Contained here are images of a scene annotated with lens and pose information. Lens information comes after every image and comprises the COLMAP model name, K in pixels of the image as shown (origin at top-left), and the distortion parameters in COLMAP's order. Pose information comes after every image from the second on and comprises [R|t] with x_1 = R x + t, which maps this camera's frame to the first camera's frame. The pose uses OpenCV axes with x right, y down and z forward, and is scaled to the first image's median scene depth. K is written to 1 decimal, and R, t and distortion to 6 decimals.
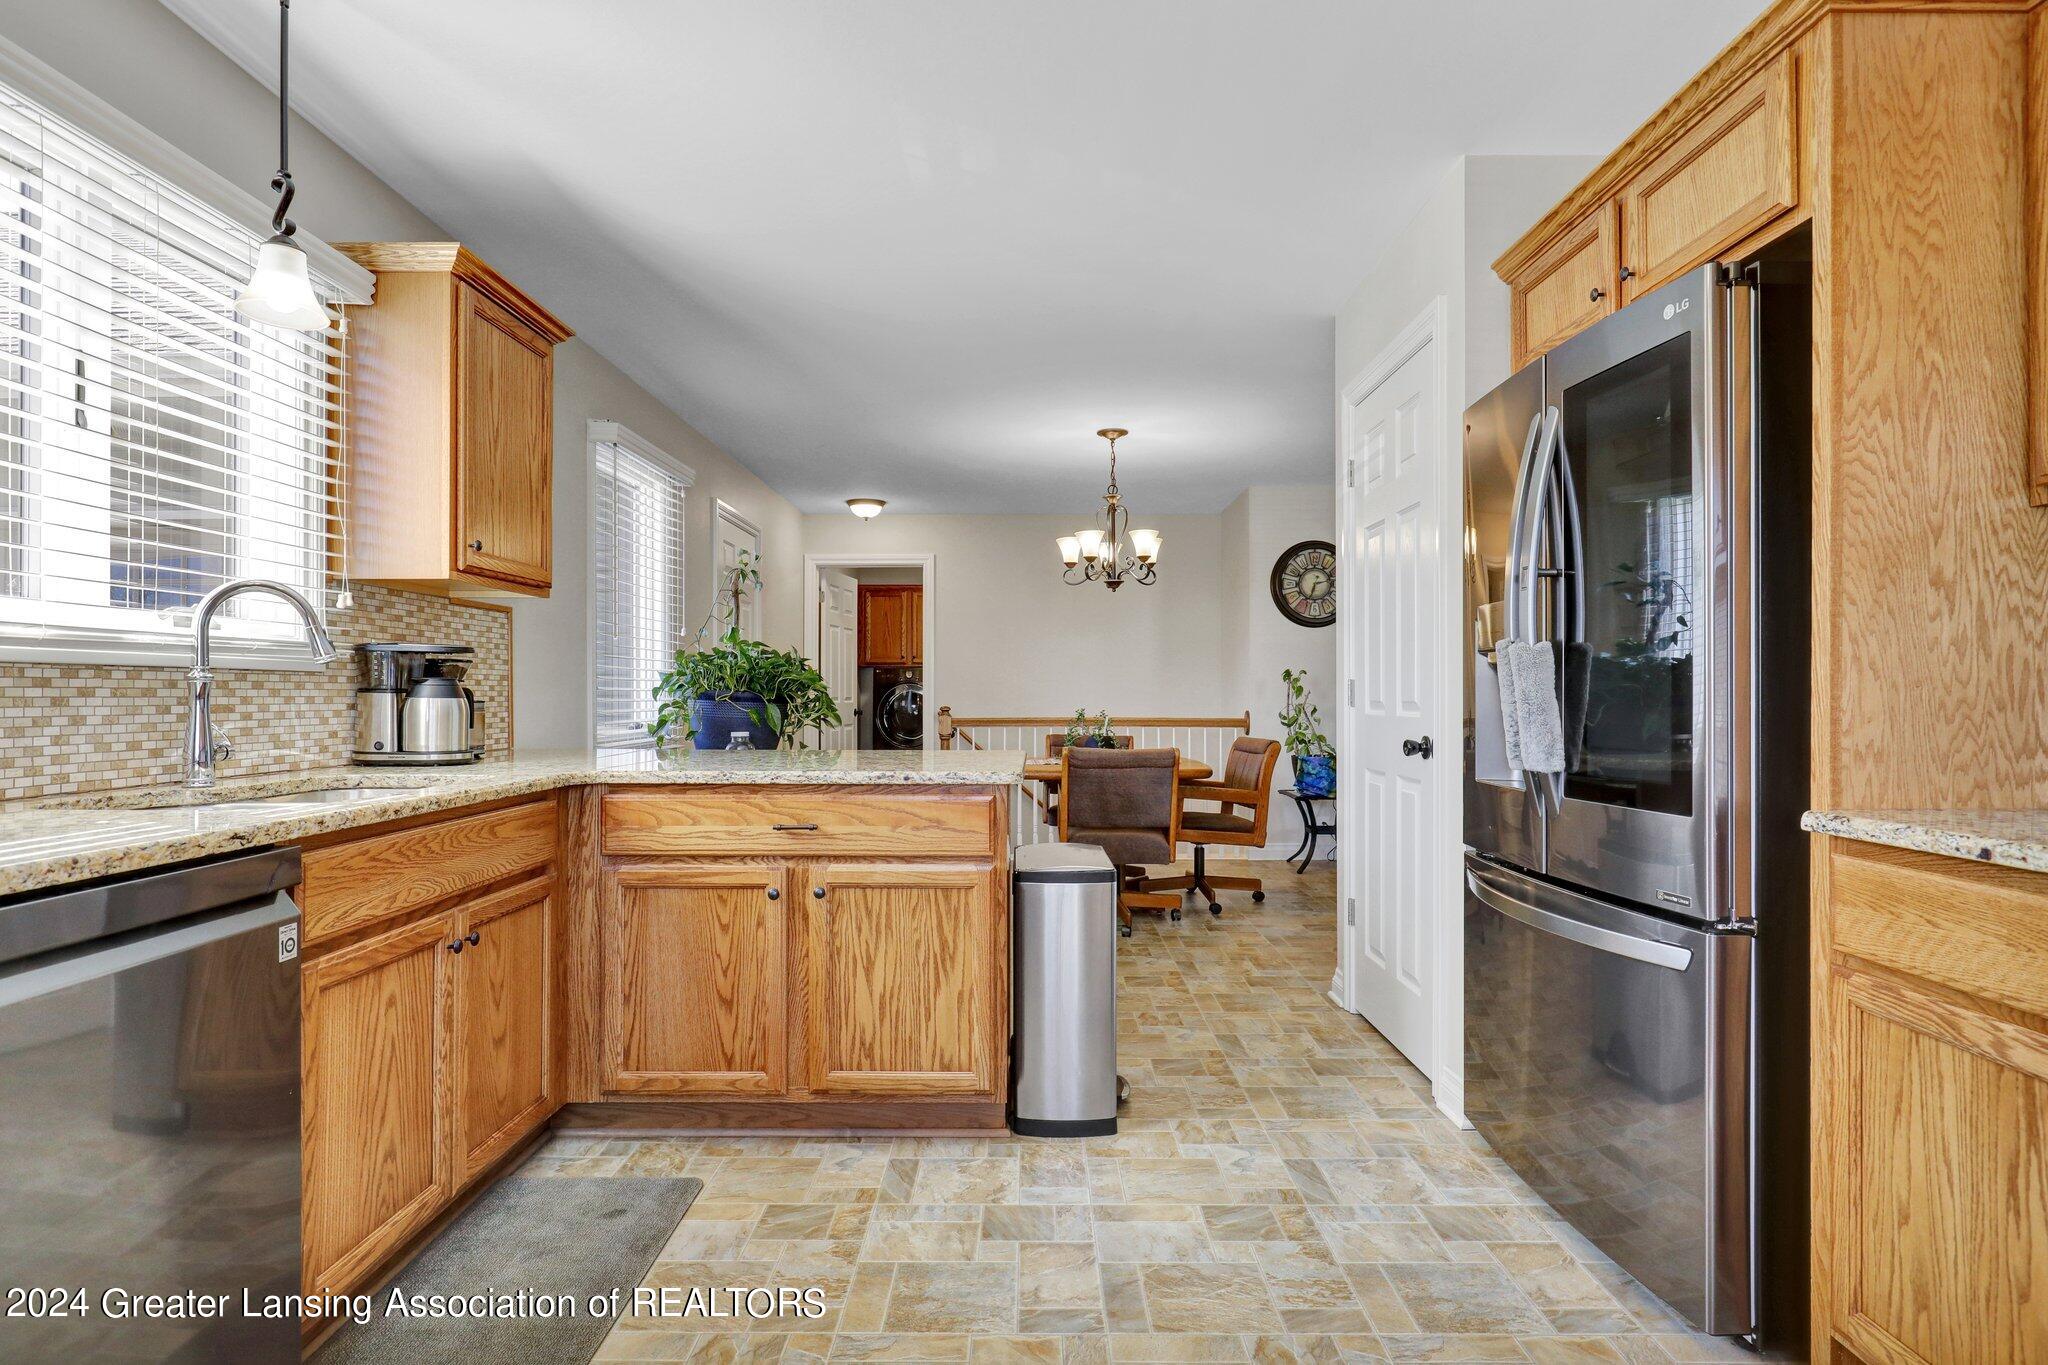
lens RADIAL K [[1070.4, 0, 1024.0], [0, 1070.4, 682.5], [0, 0, 1]] dist [-0.000465, 0.000340]
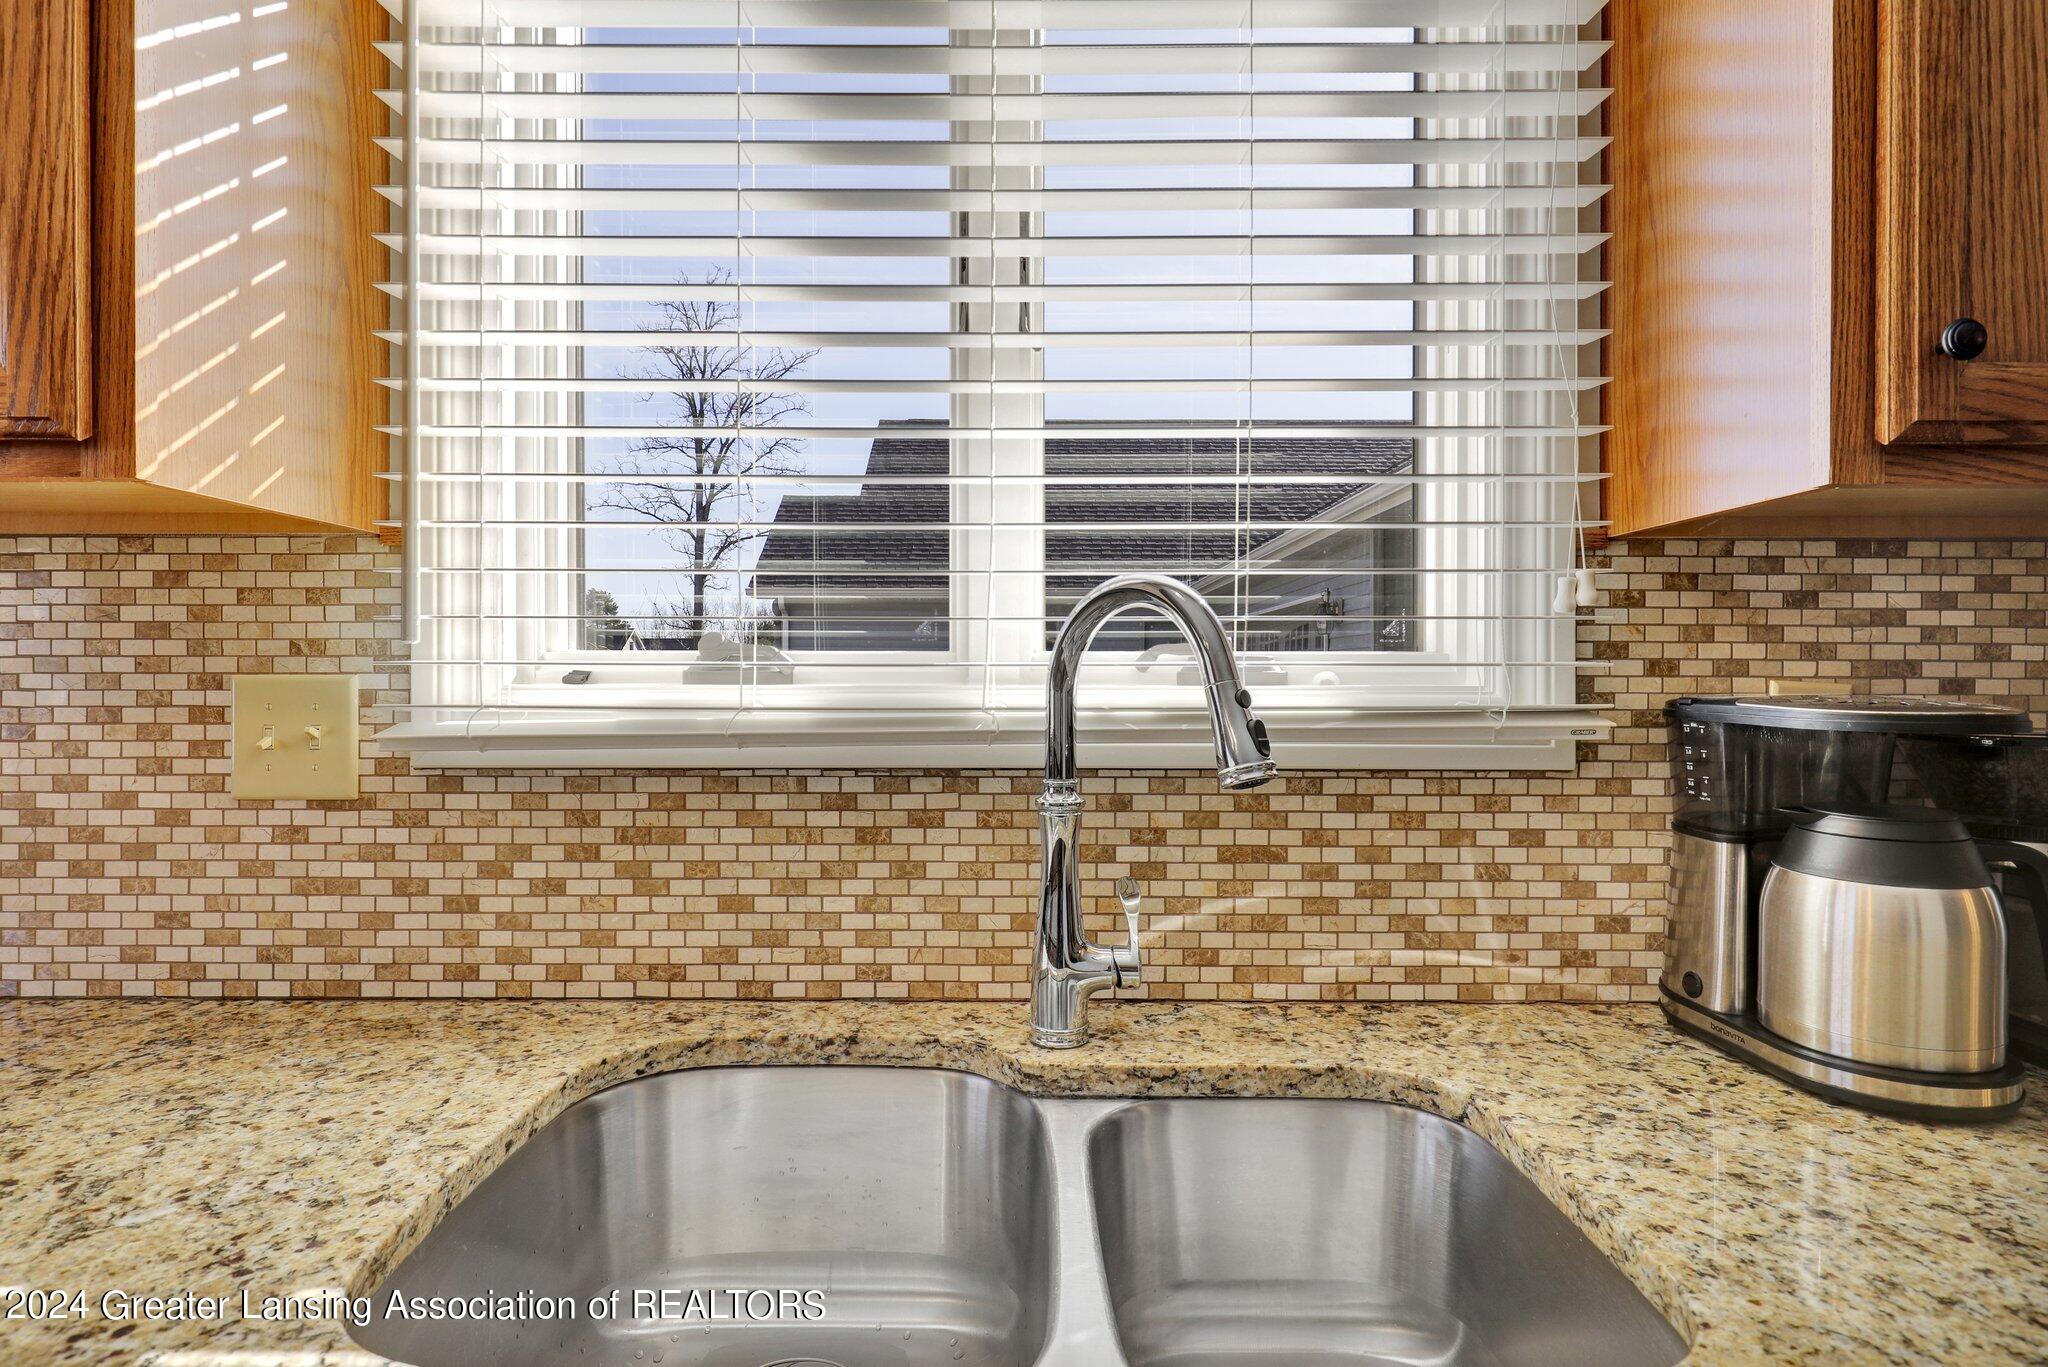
lens RADIAL K [[1046.6, 0, 1024.0], [0, 1046.6, 683.5], [0, 0, 1]] dist [0.001377, 0.000069]
pose [[0.006166, 0.007072, -0.999956, -0.330192], [0.009476, 0.999930, 0.007130, -0.061614], [0.999936, -0.009519, 0.006099, 1.015660]]
